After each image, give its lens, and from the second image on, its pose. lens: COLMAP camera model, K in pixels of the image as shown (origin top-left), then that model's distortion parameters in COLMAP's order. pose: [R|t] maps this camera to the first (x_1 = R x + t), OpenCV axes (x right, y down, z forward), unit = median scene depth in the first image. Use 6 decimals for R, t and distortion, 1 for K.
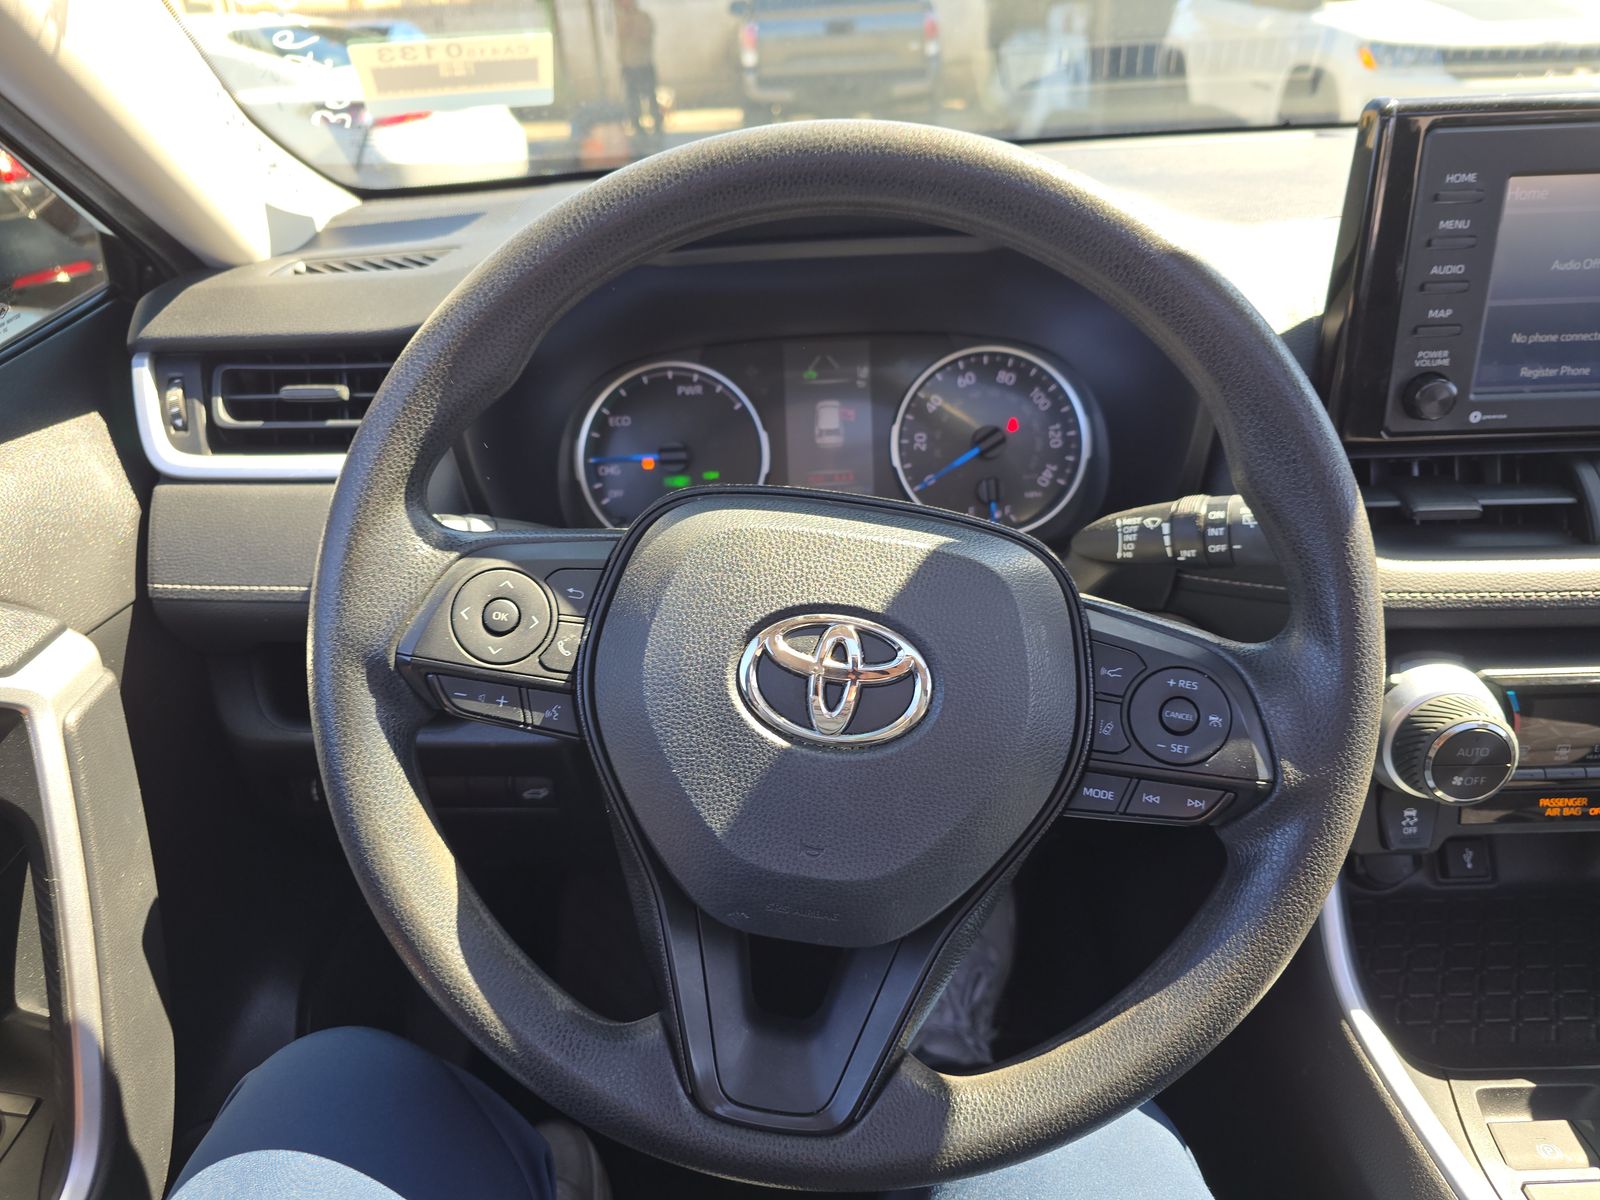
lens RADIAL K [[1085.4, 0, 800.0], [0, 1085.4, 600.0], [0, 0, 1]] dist [0.070719, -0.069623]
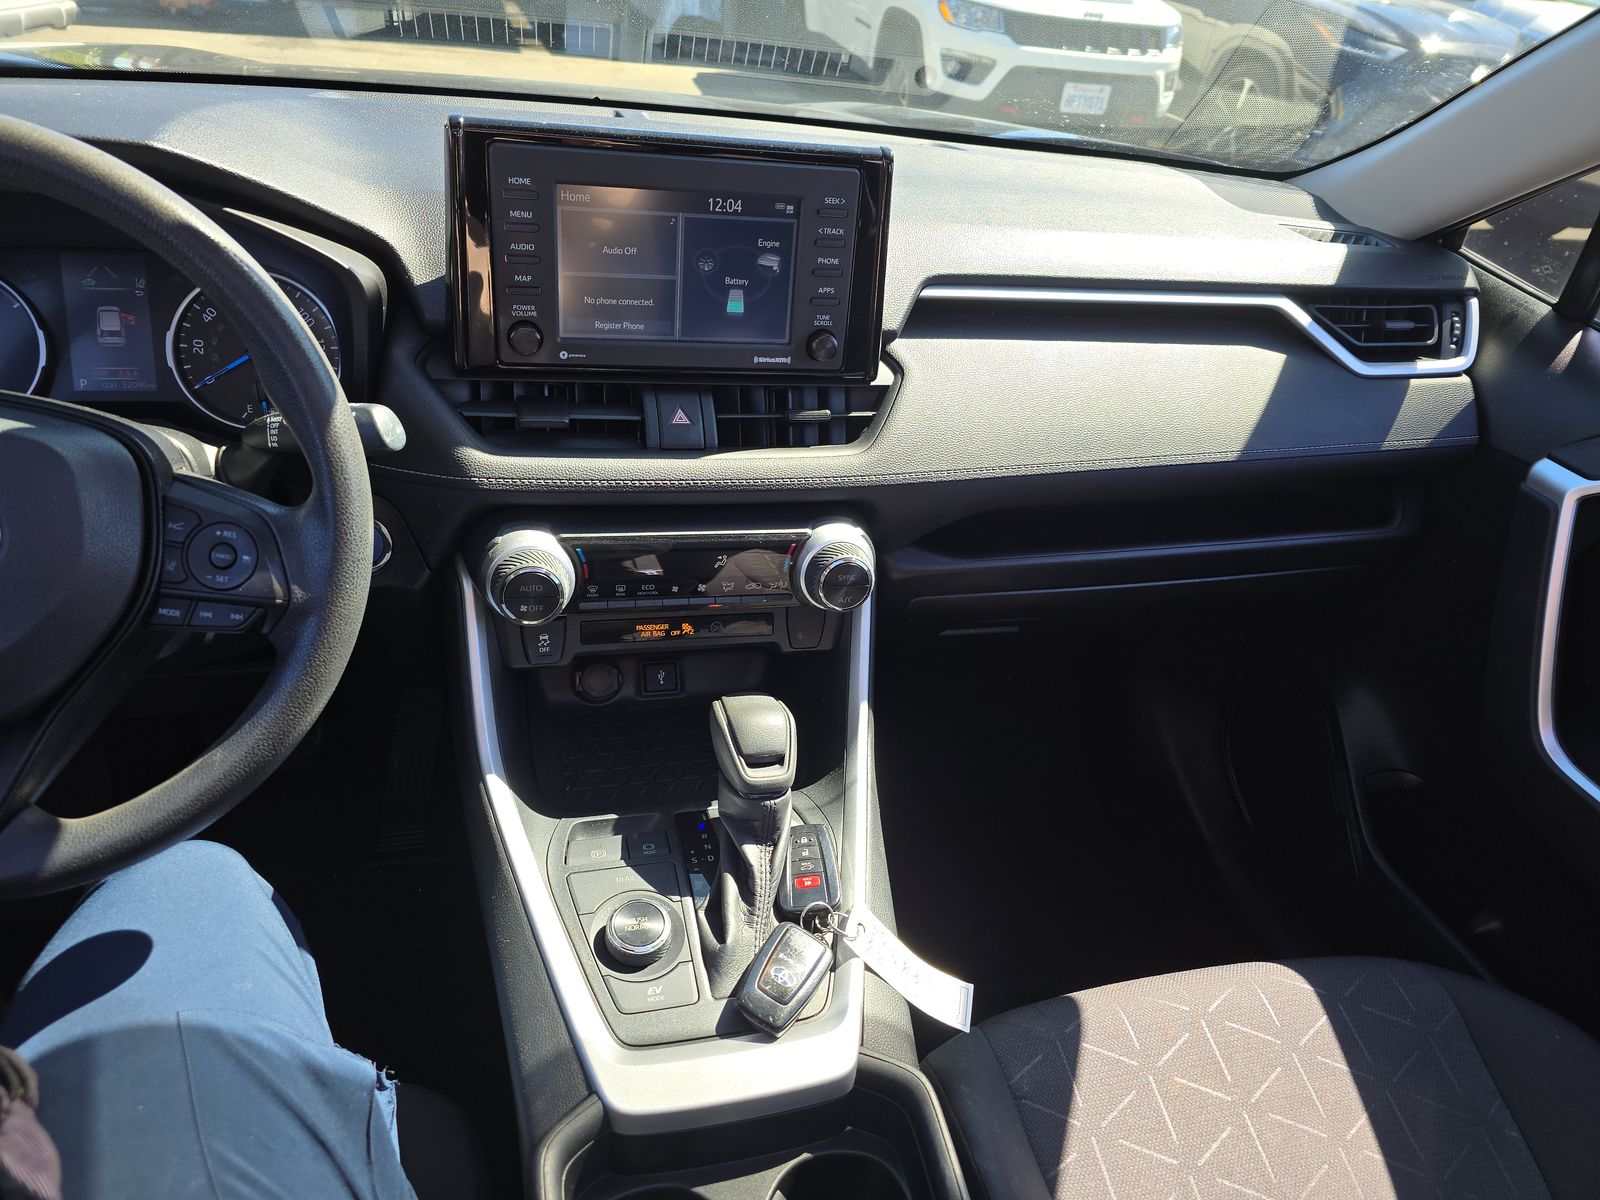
lens RADIAL K [[1085.4, 0, 800.0], [0, 1085.4, 600.0], [0, 0, 1]] dist [0.070719, -0.069623]
pose [[0.959487, -0.013007, 0.281452, 0.415470], [-0.011514, 0.996289, 0.085296, 0.019816], [-0.281517, -0.085081, 0.955777, -0.369478]]
